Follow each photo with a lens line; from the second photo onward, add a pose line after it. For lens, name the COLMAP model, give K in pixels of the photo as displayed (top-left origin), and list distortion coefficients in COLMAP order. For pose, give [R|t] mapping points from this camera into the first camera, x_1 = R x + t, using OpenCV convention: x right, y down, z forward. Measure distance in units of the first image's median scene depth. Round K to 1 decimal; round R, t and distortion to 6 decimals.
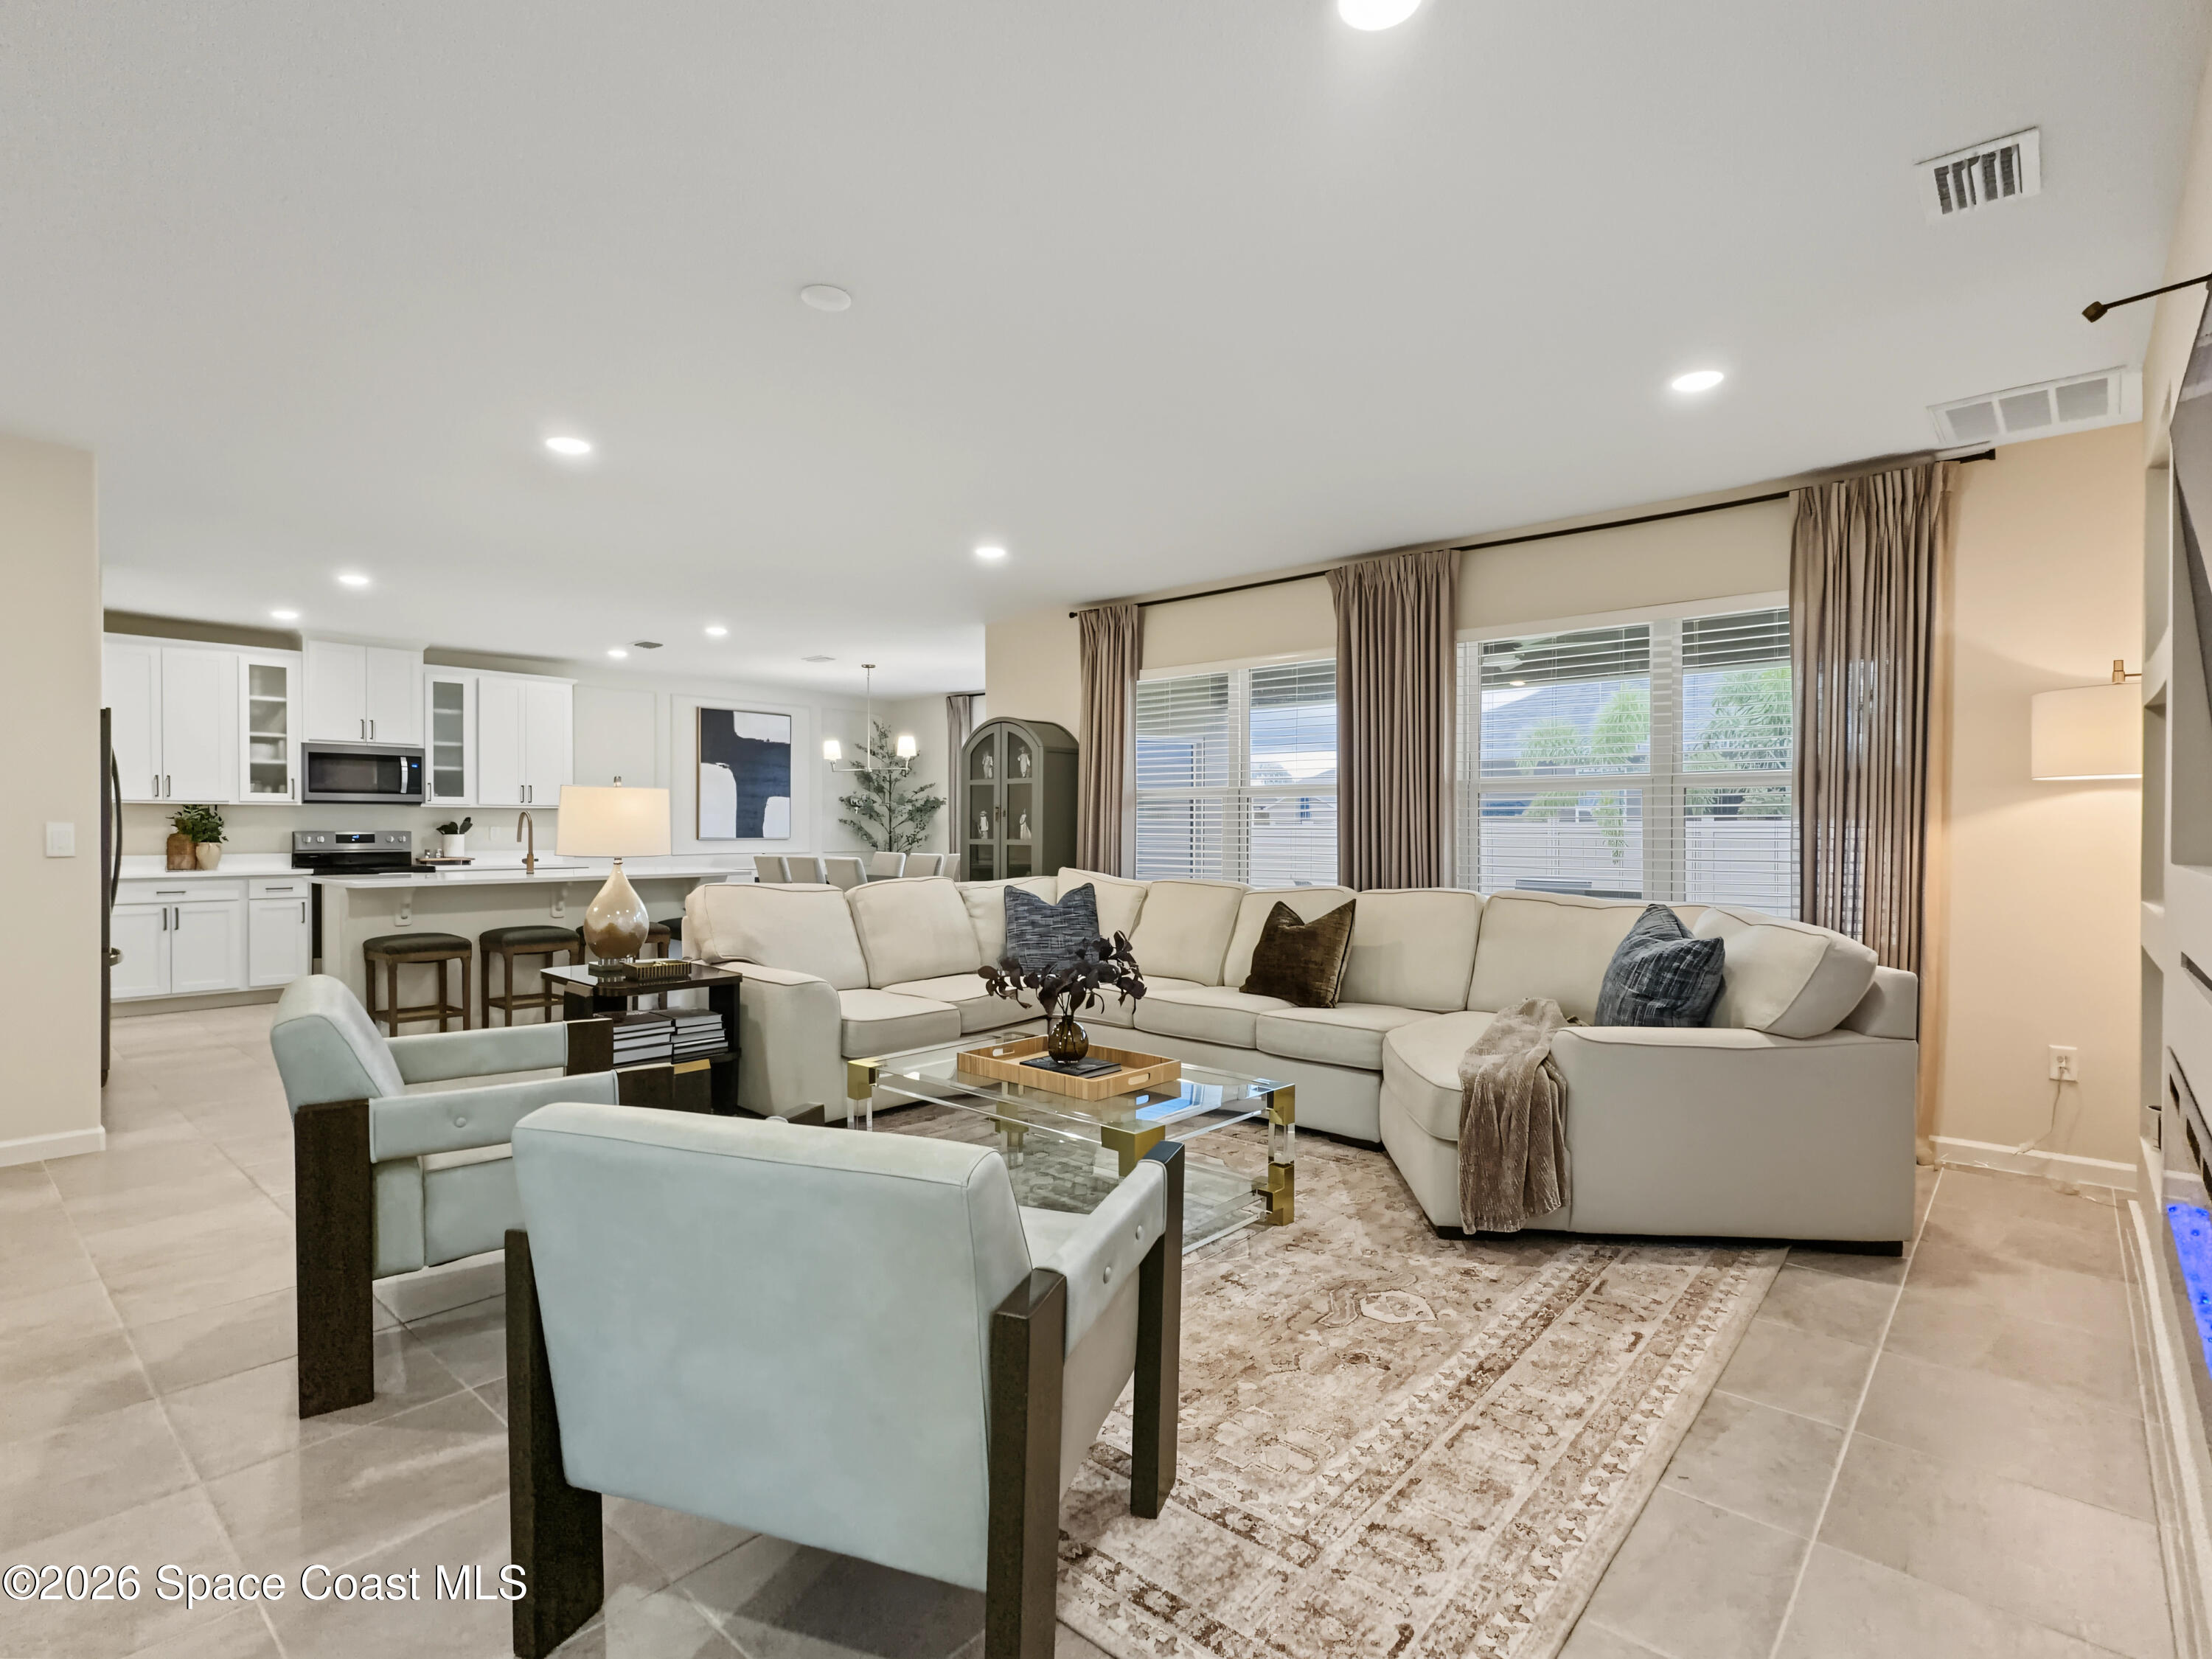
lens RADIAL K [[1066.1, 0, 1106.0], [0, 1066.1, 829.5], [0, 0, 1]] dist [-0.000562, 0.000025]
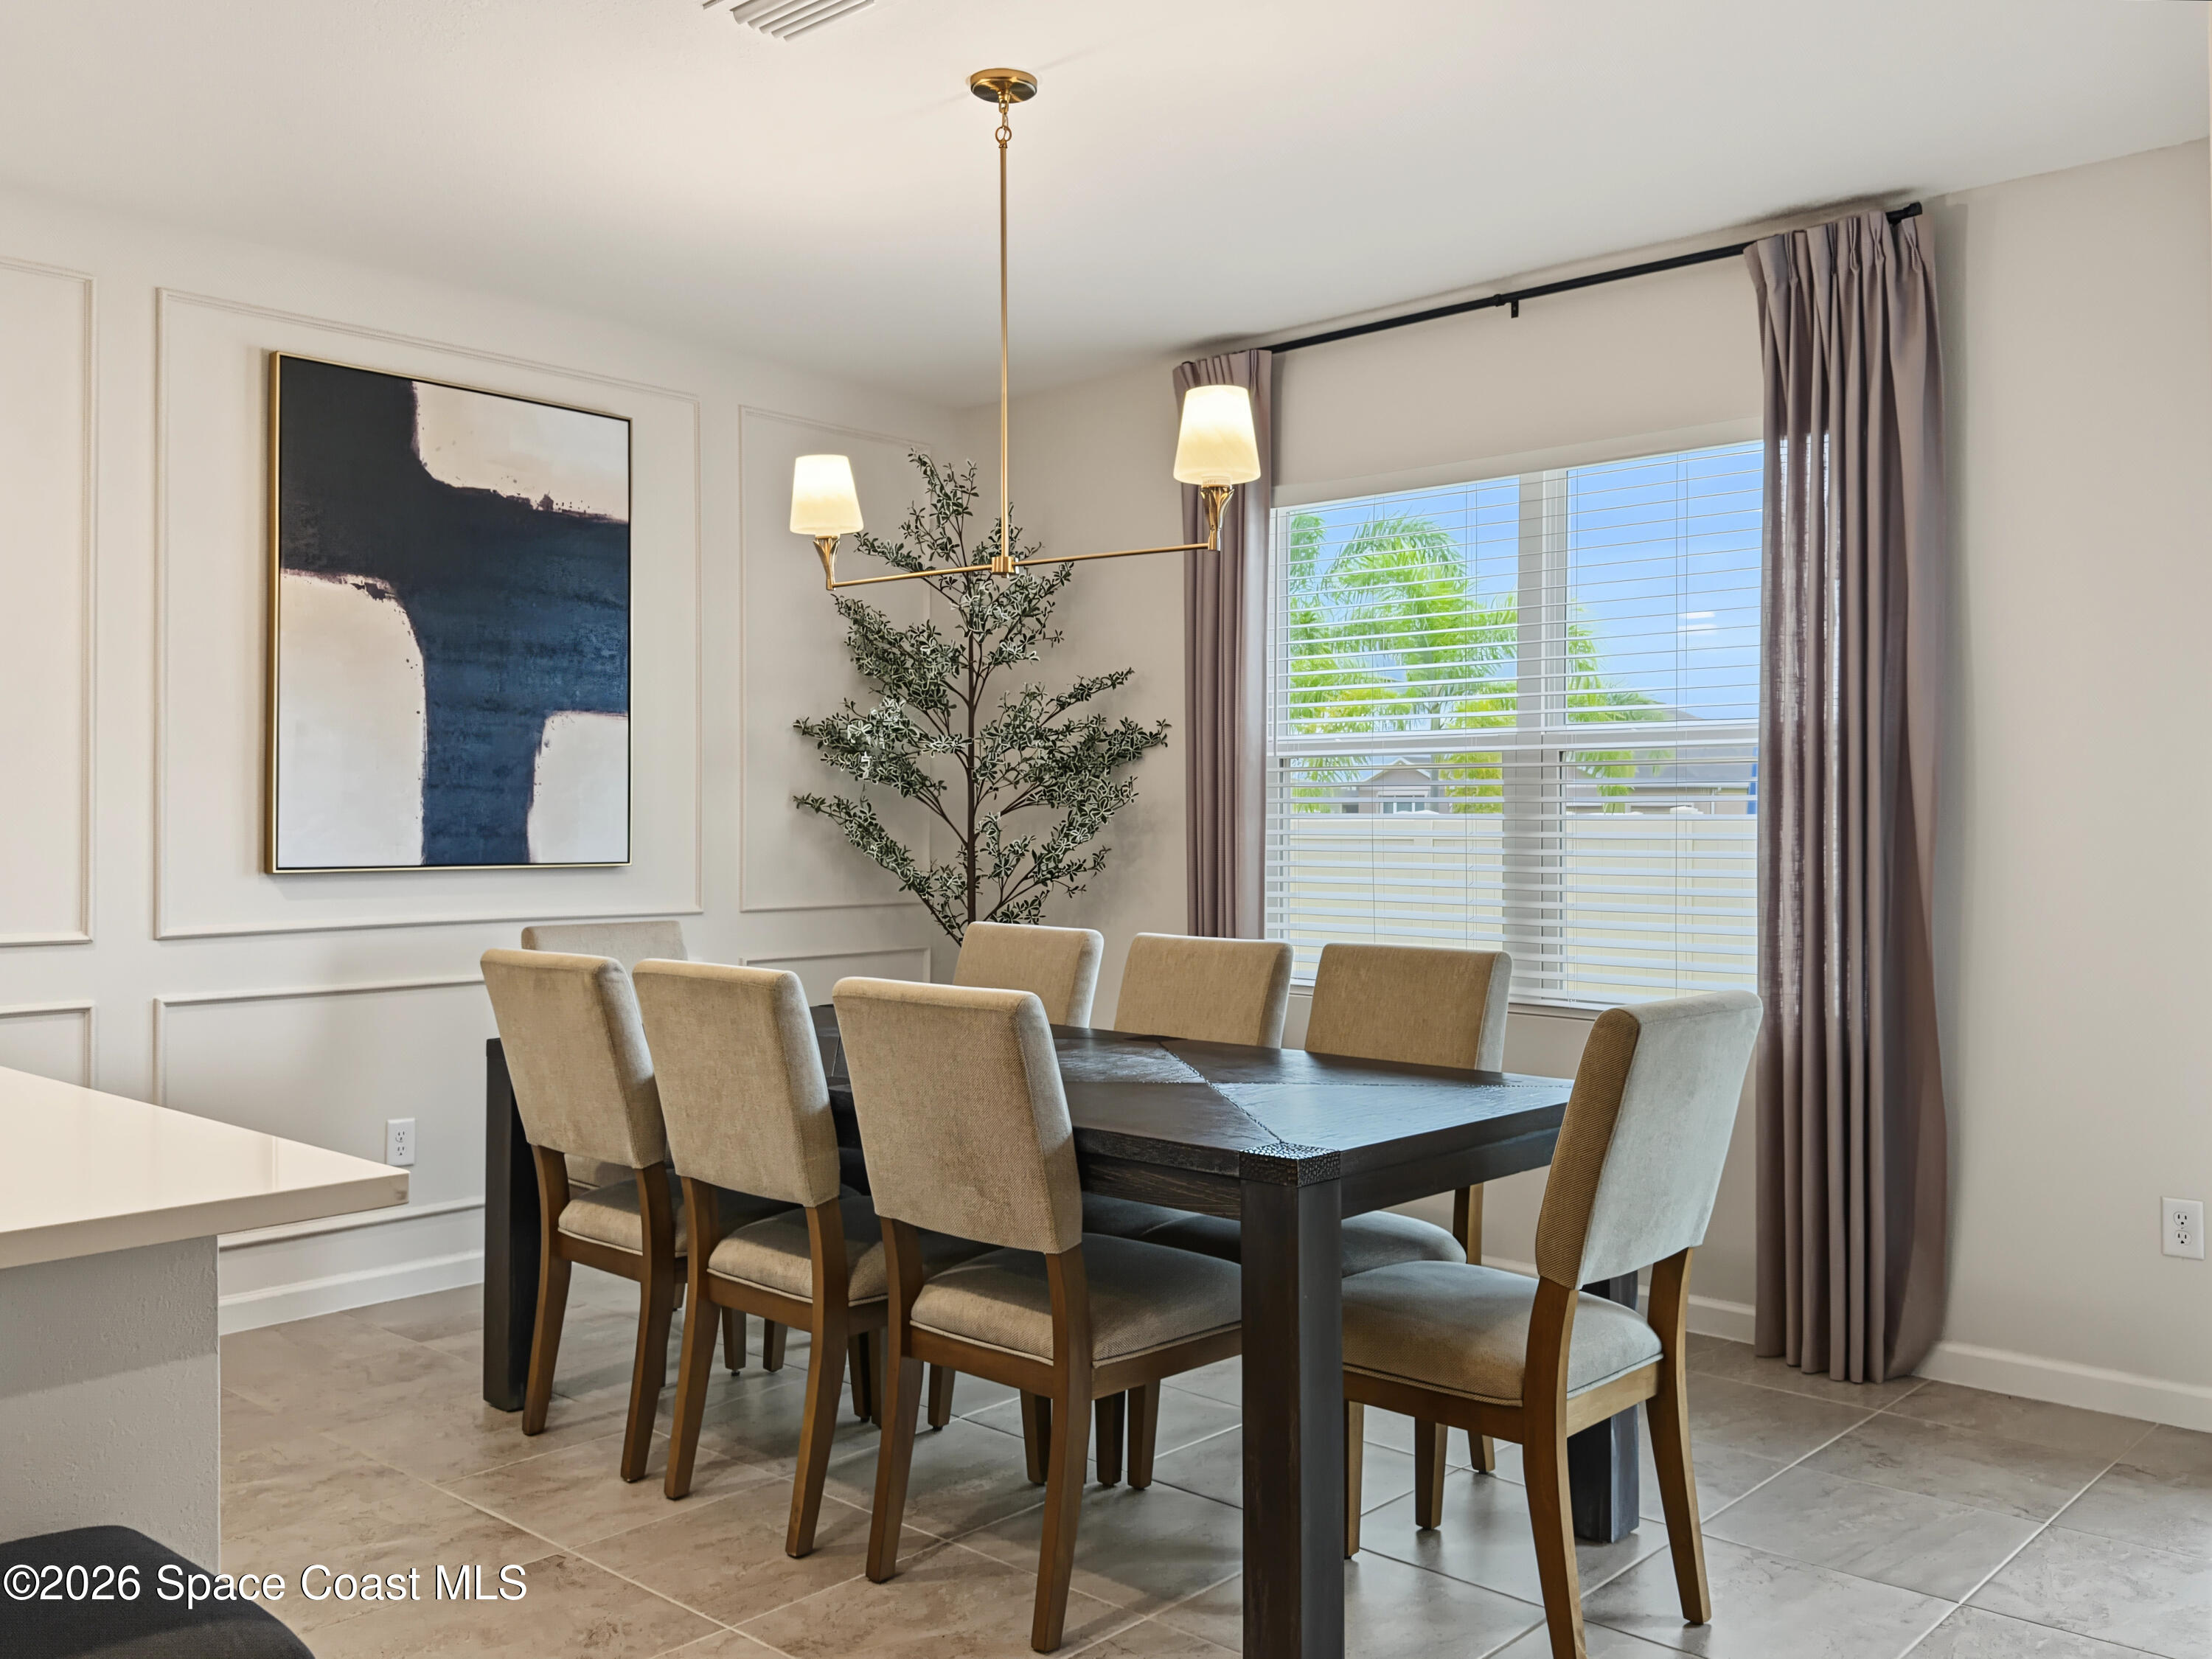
lens RADIAL K [[1837.2, 0, 1106.0], [0, 1837.2, 829.5], [0, 0, 1]] dist [0.035237, -0.002124]
pose [[0.999881, -0.002920, -0.015139, -0.167923], [0.002929, 0.999996, 0.000543, -0.001083], [0.015138, -0.000587, 0.999885, 0.532706]]
